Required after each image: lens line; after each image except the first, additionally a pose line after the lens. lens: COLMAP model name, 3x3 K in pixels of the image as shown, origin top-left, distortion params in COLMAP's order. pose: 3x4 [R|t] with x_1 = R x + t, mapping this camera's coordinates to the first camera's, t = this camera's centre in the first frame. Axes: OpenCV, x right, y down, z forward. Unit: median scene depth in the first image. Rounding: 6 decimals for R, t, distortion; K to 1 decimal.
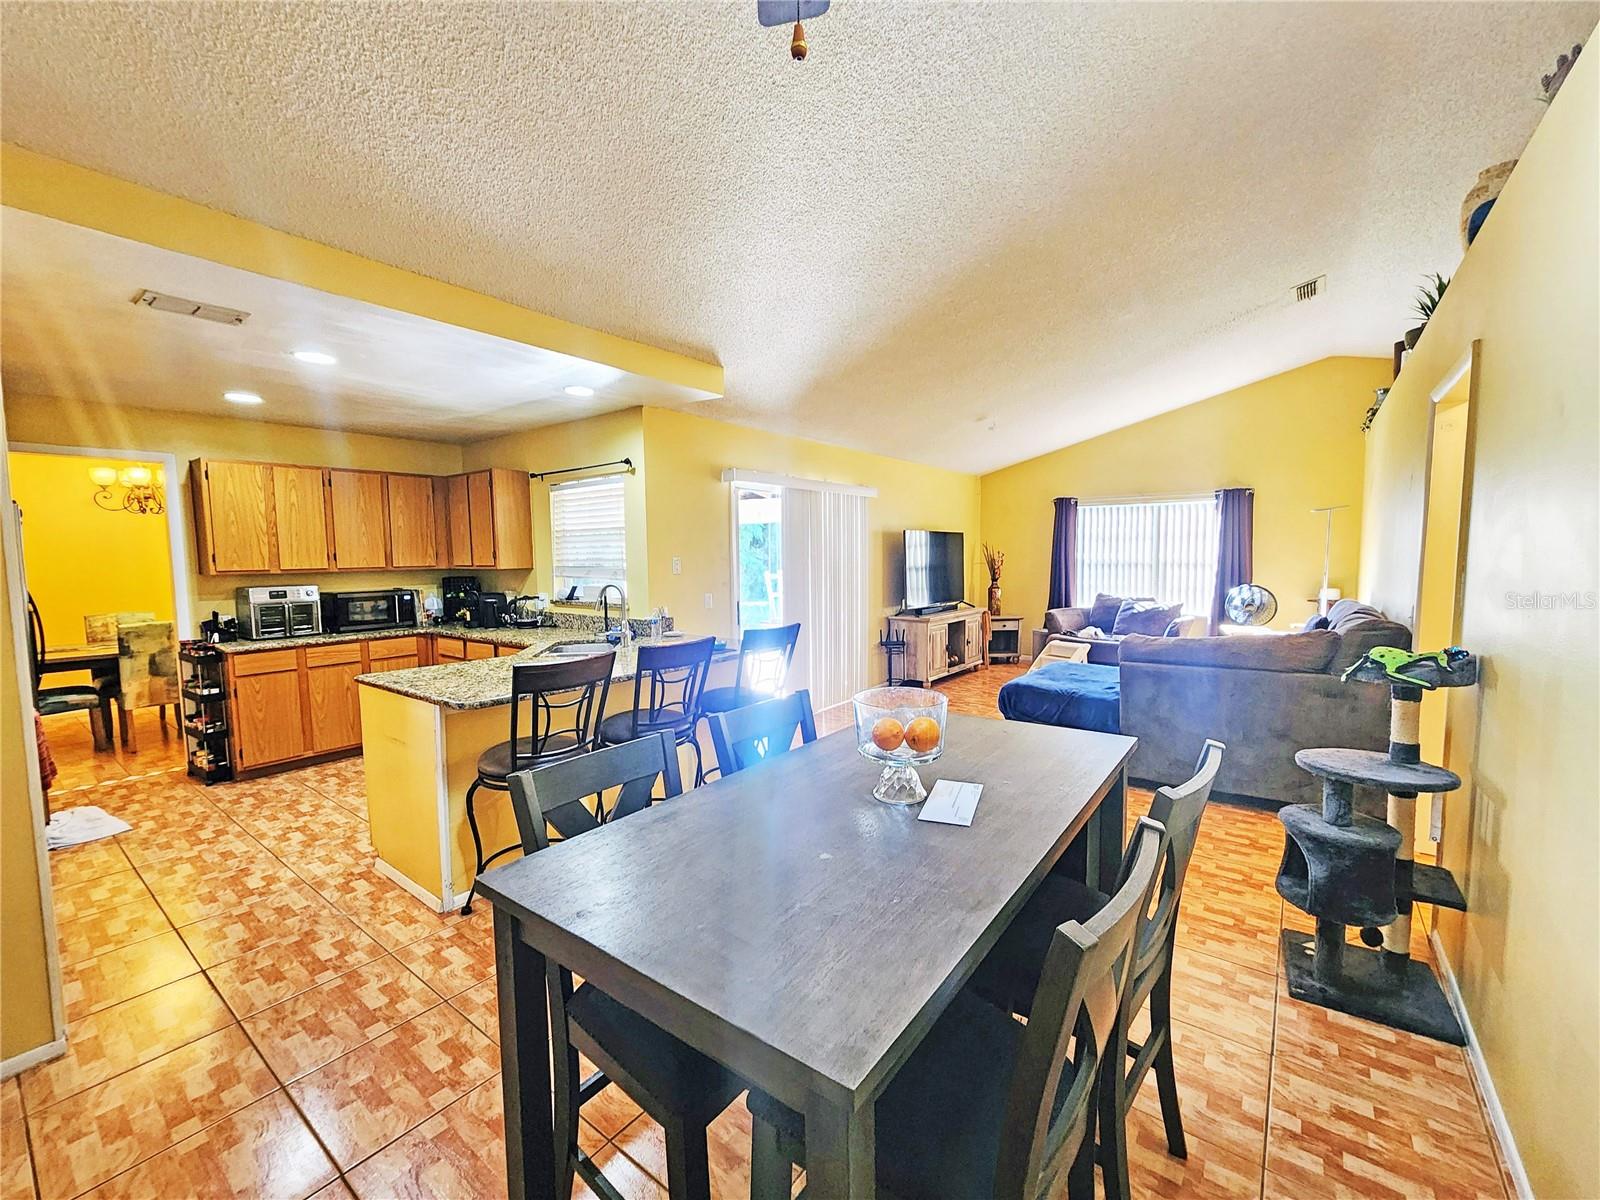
lens RADIAL K [[663.6, 0, 806.7], [0, 663.6, 601.8], [0, 0, 1]] dist [-0.004417, 0.000632]
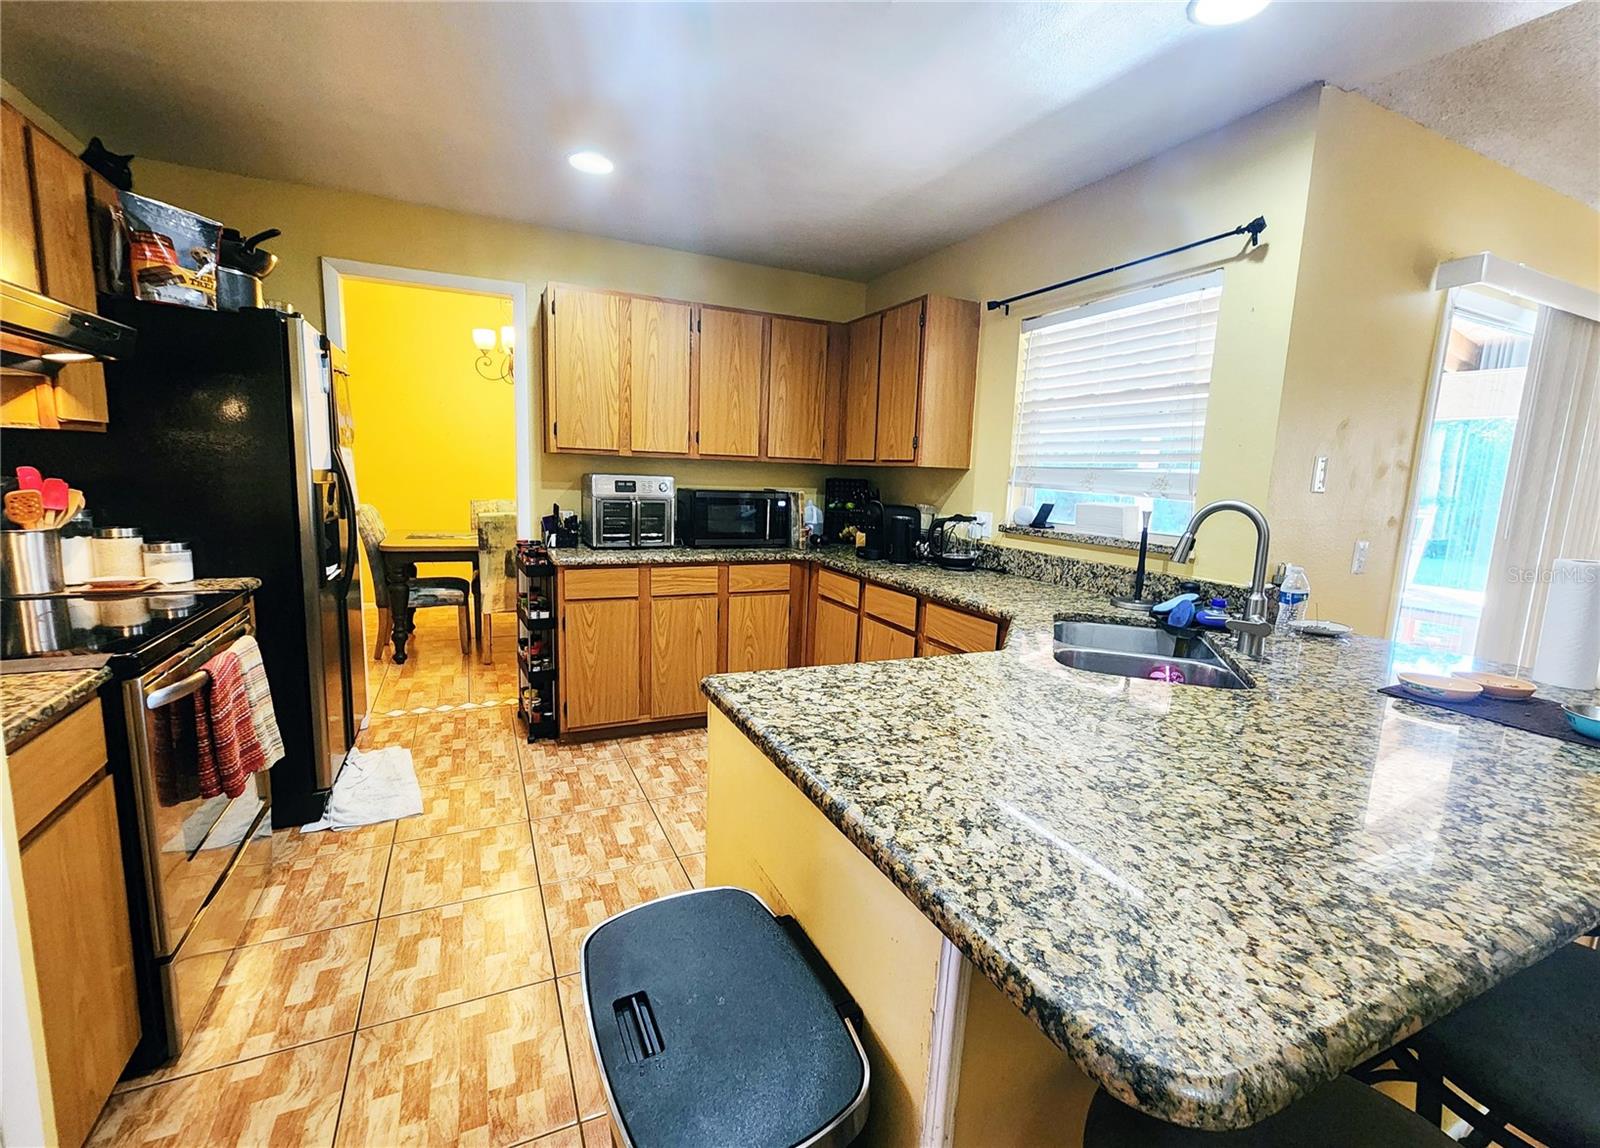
lens RADIAL K [[699.9, 0, 800.0], [0, 699.9, 574.0], [0, 0, 1]] dist [-0.002027, 0.000165]
pose [[0.883339, 0.113668, -0.454744, -0.280812], [-0.084525, 0.992875, 0.083989, 0.003391], [0.461051, -0.035754, 0.886653, 0.413149]]
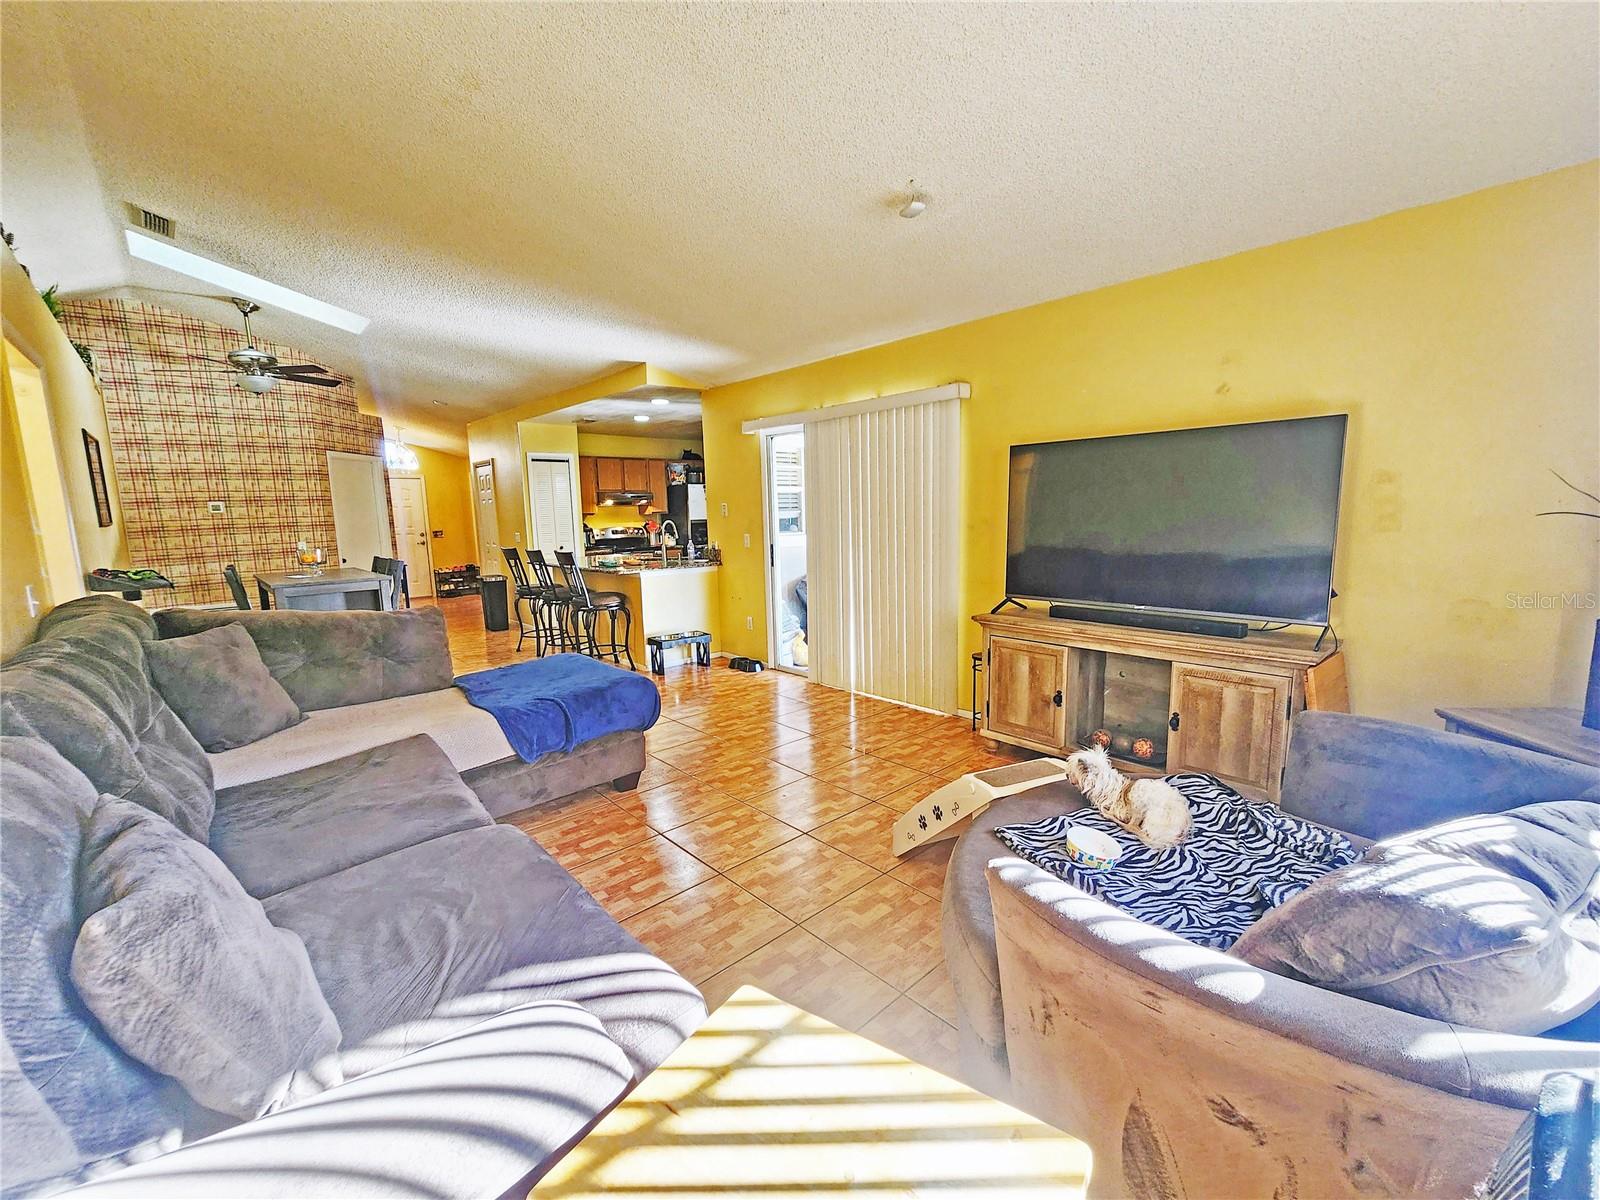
lens RADIAL K [[663.6, 0, 806.7], [0, 663.6, 601.8], [0, 0, 1]] dist [-0.004417, 0.000632]
pose [[-0.175951, 0.153645, -0.972335, 1.035084], [-0.047664, 0.985256, 0.164312, -0.097427], [0.983244, 0.075256, -0.166033, 1.367335]]
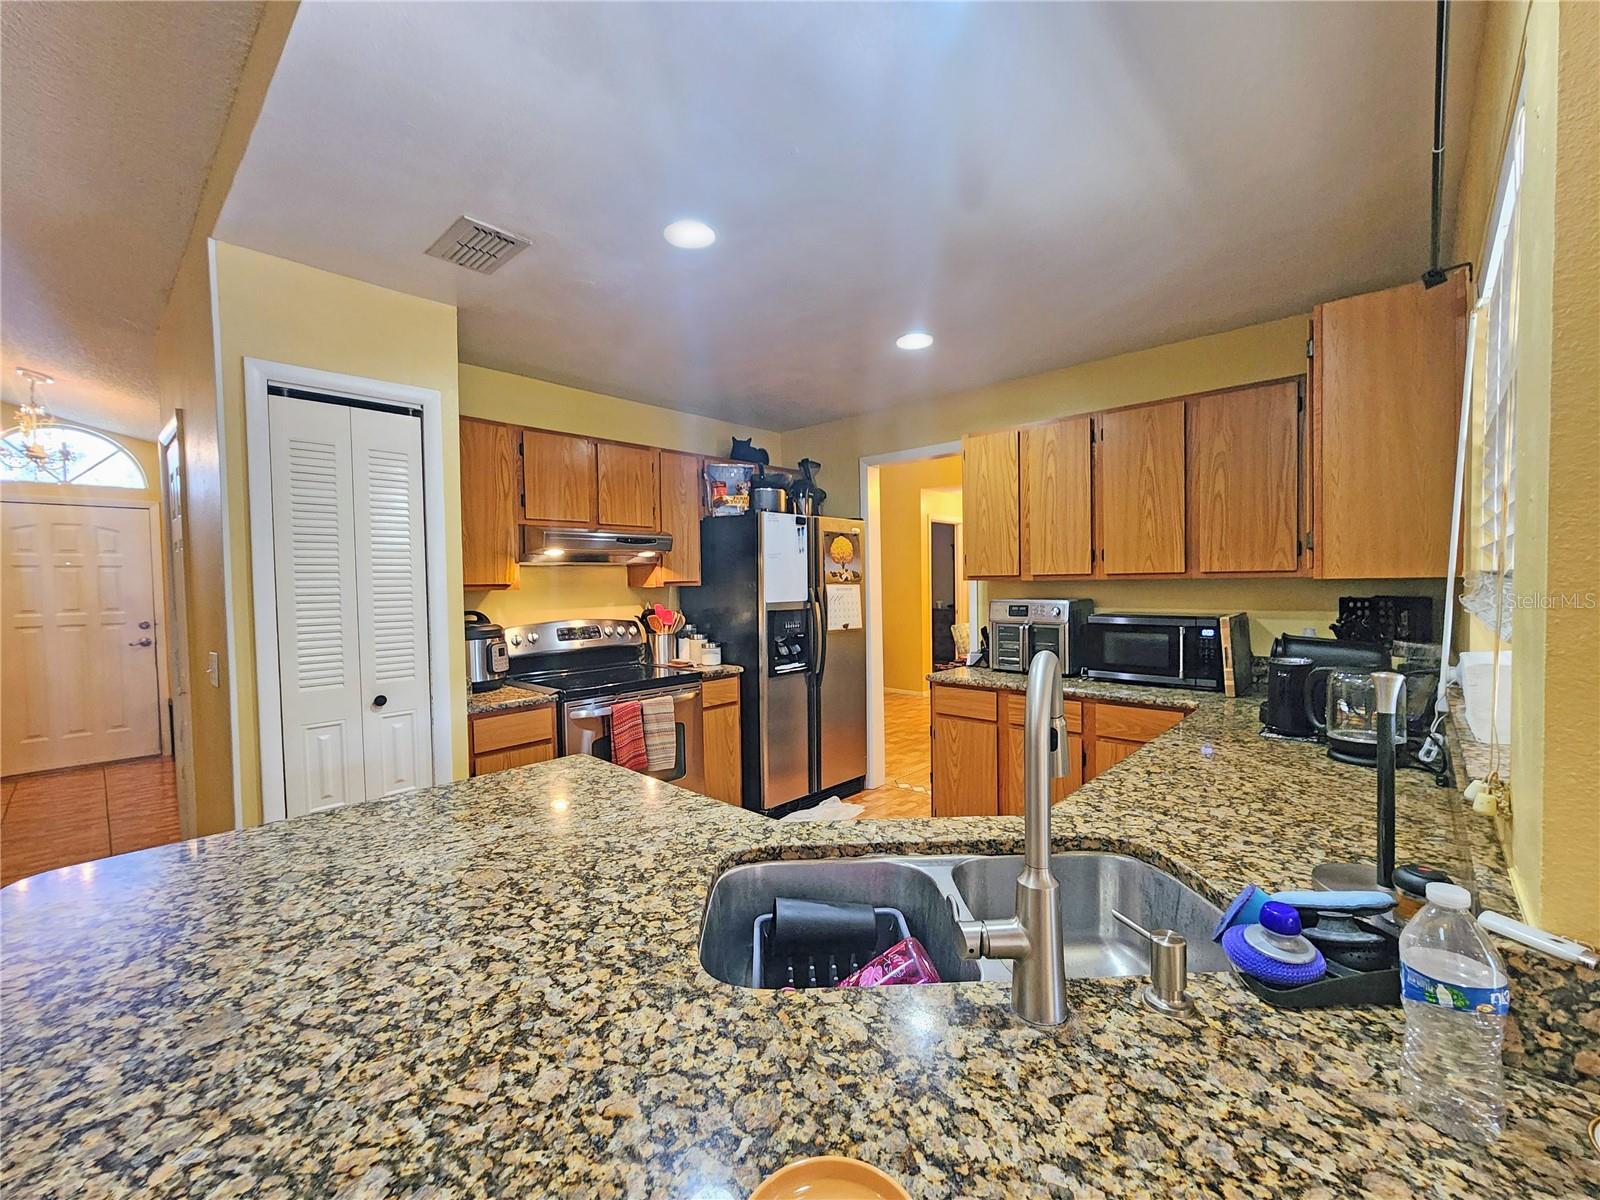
lens RADIAL K [[663.6, 0, 806.7], [0, 663.6, 601.8], [0, 0, 1]] dist [-0.004417, 0.000632]
pose [[-0.102366, 0.047107, -0.993631, -0.076608], [-0.058568, 0.996860, 0.053294, -0.043039], [0.993021, 0.063650, -0.099285, 0.817048]]
